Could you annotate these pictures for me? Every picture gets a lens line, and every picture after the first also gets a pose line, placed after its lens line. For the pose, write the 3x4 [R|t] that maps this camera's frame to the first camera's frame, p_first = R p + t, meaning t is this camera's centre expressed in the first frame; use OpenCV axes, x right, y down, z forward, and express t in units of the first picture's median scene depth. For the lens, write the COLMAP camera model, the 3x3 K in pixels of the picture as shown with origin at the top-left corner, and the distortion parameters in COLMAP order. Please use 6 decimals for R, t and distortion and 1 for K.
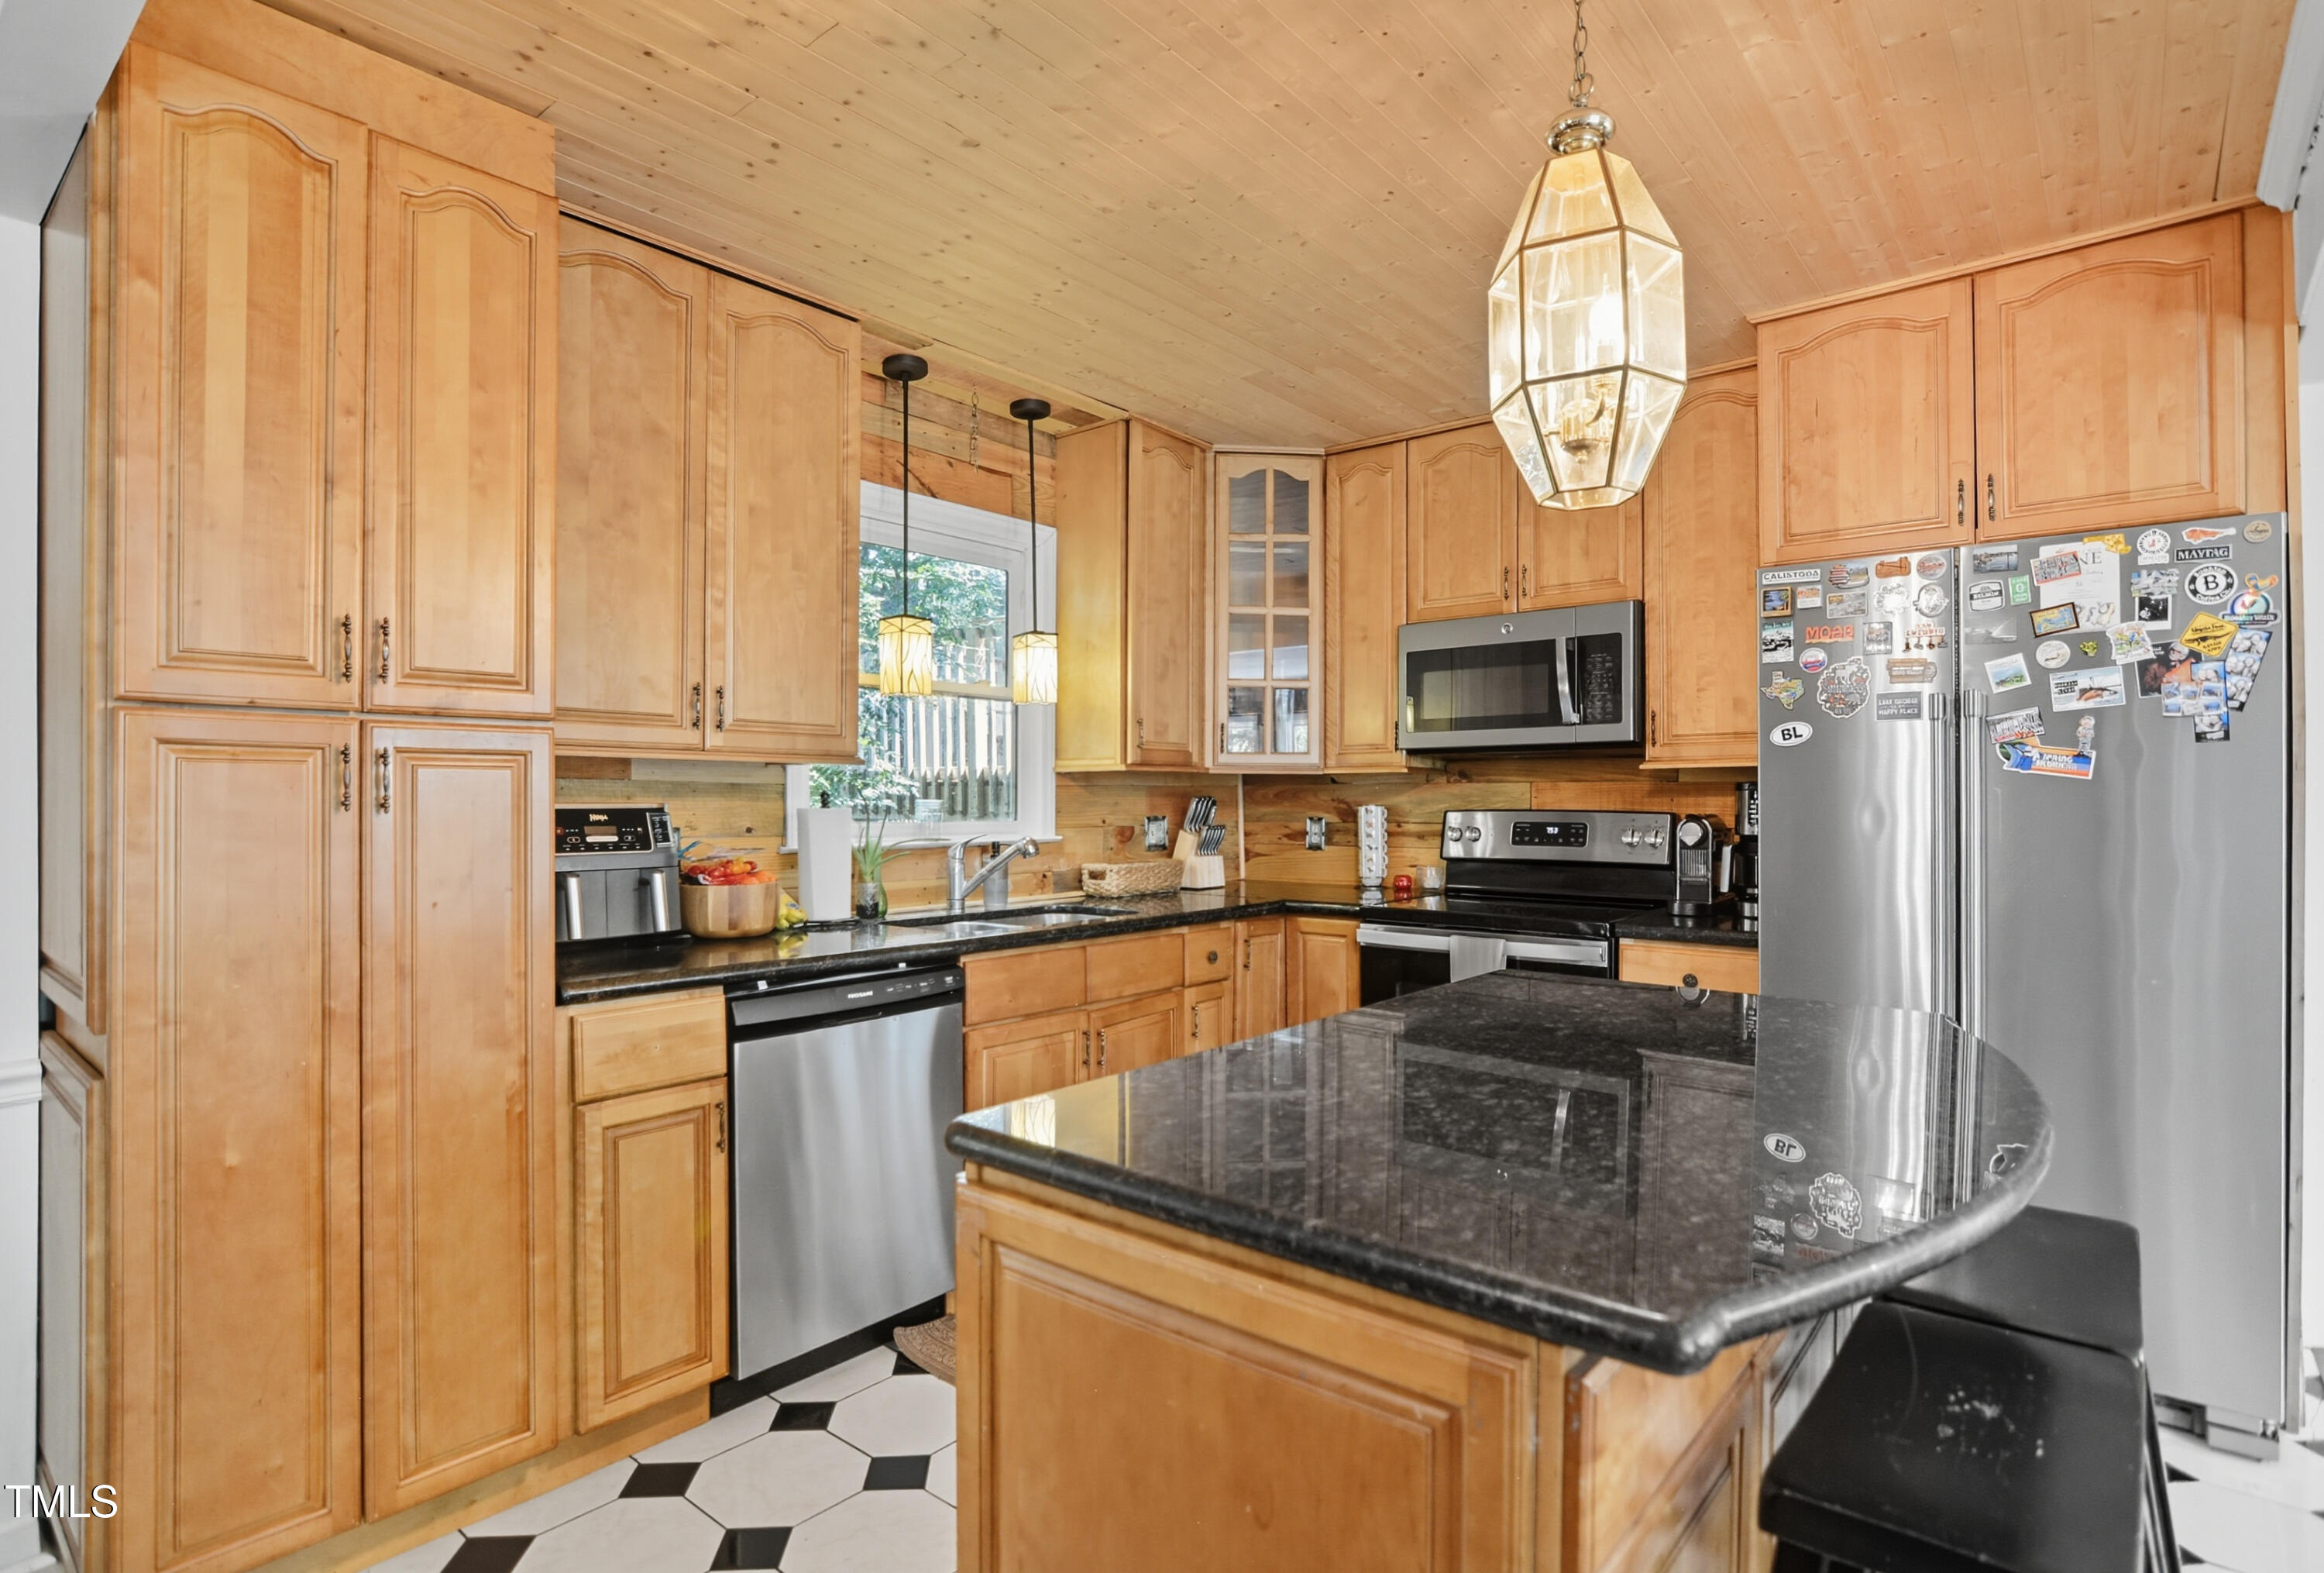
lens RADIAL K [[1206.1, 0, 1162.0], [0, 1206.1, 786.5], [0, 0, 1]] dist [-0.003373, 0.000215]
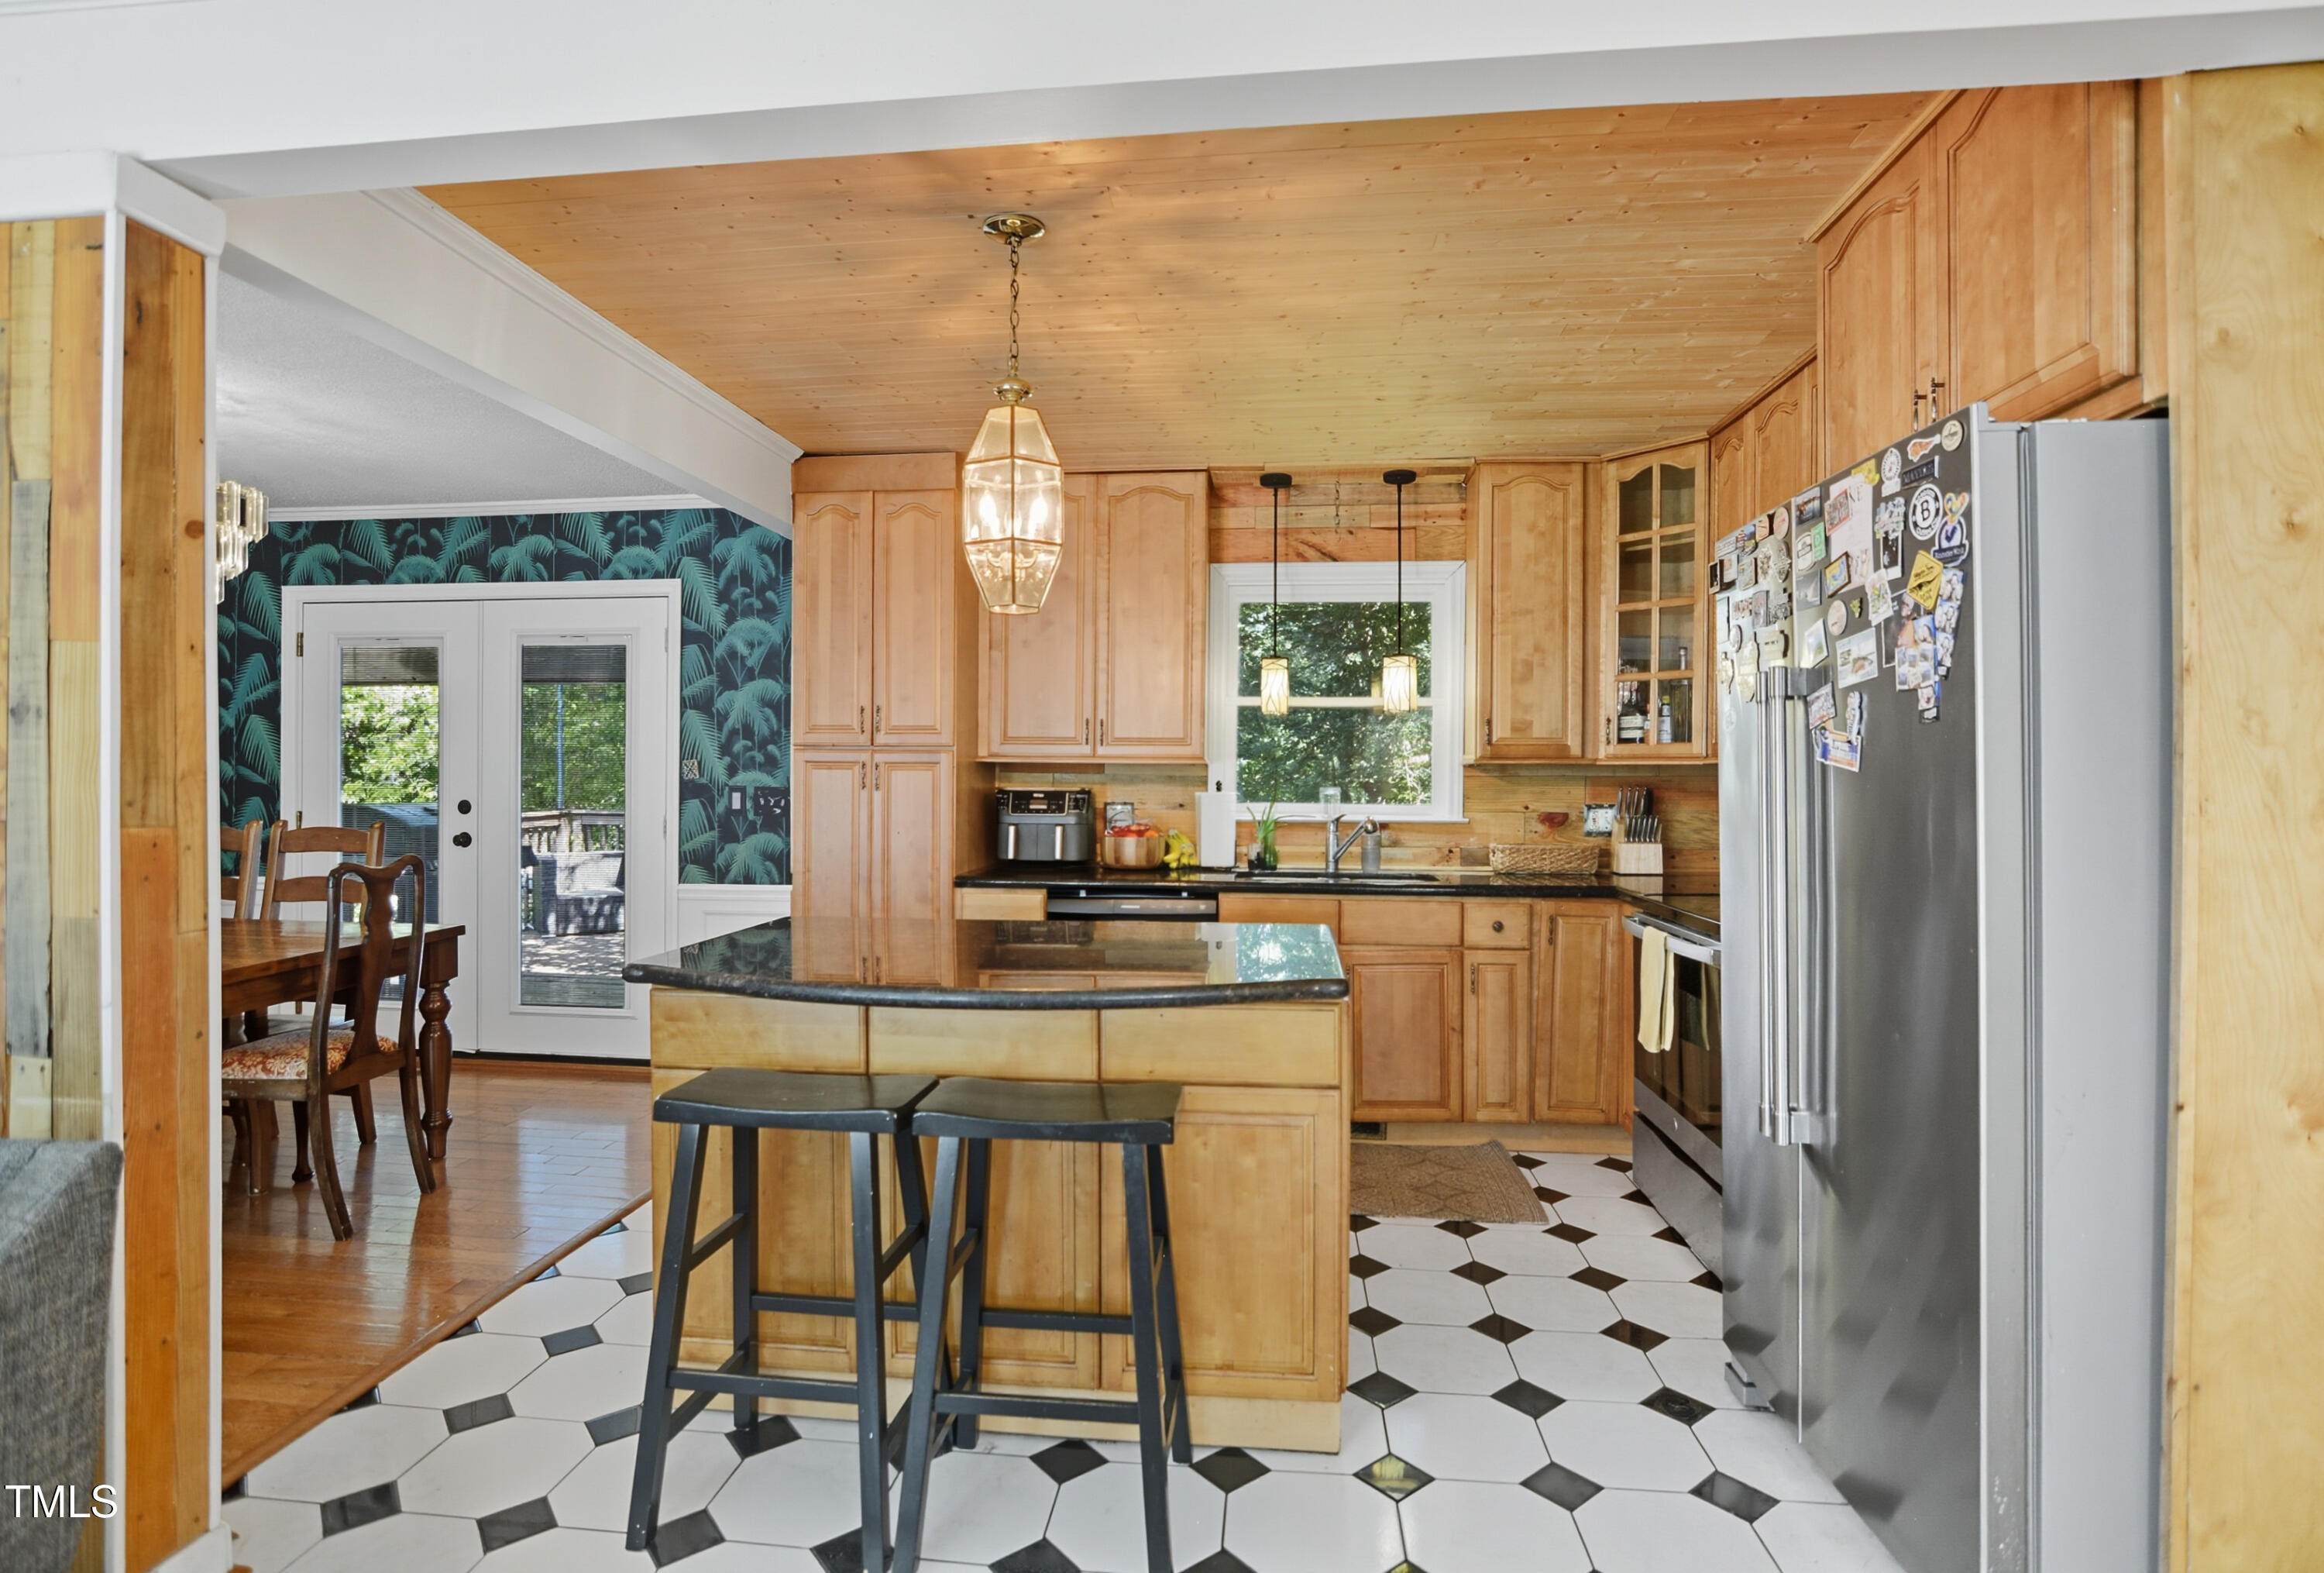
lens RADIAL K [[1155.5, 0, 1162.0], [0, 1155.5, 786.5], [0, 0, 1]] dist [-0.004236, -0.000296]
pose [[0.550714, 0.006681, -0.834667, 1.168891], [0.003587, 0.999940, 0.010371, -0.006053], [0.834686, -0.008706, 0.550657, 0.196573]]
